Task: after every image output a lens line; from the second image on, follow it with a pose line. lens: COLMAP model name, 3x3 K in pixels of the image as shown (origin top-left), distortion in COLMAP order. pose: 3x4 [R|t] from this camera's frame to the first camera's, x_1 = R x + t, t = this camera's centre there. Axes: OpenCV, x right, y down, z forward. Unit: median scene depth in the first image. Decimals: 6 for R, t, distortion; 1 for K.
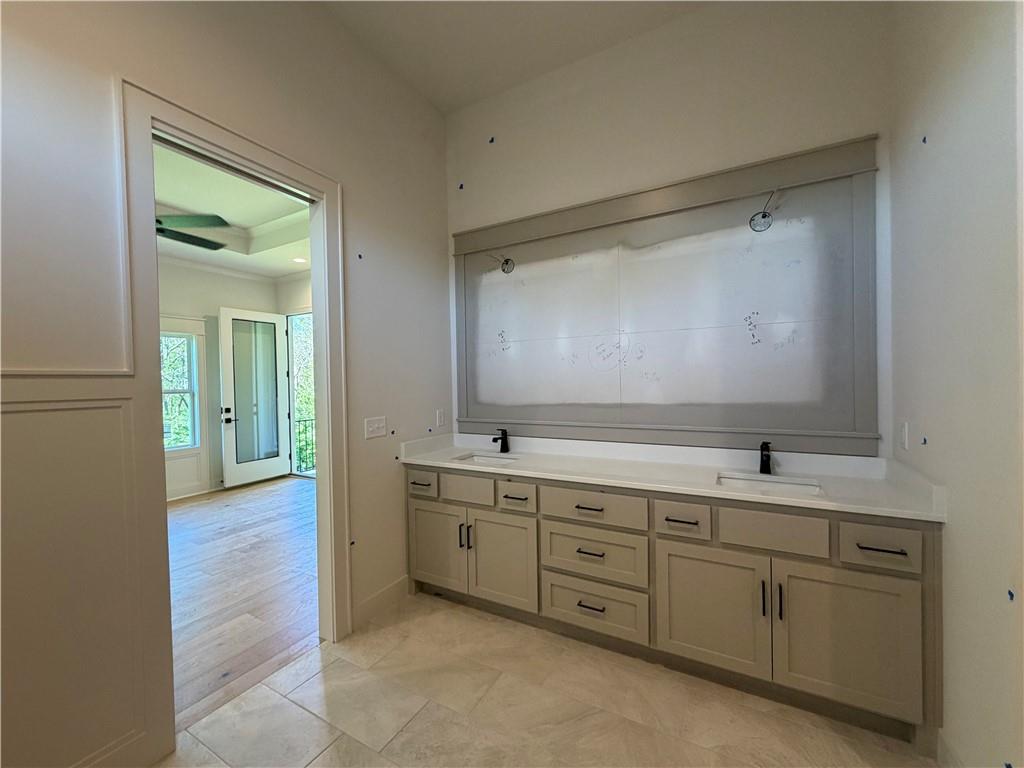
lens RADIAL K [[408.5, 0, 511.1], [0, 408.5, 384.9], [0, 0, 1]] dist [0.001026, -0.000025]
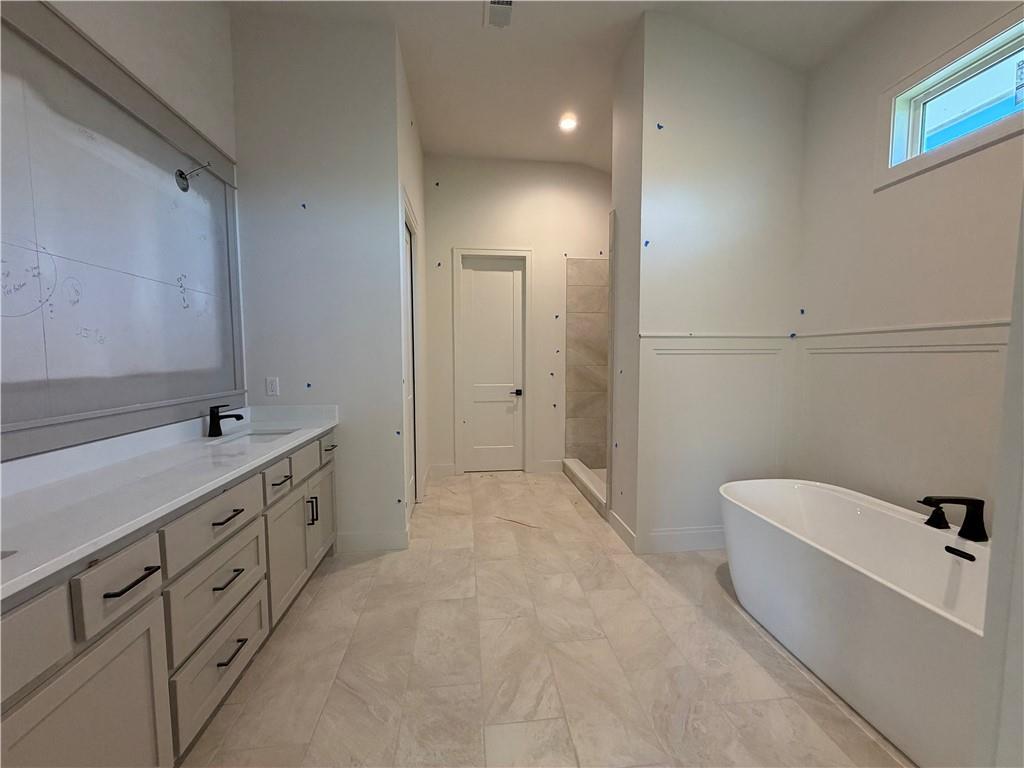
lens RADIAL K [[408.5, 0, 510.8], [0, 408.5, 385.7], [0, 0, 1]] dist [0.001026, -0.000025]
pose [[-0.577588, -0.032125, 0.815696, -0.623872], [0.030935, 0.997646, 0.061196, 0.044921], [-0.815742, 0.060579, -0.575235, 0.936840]]
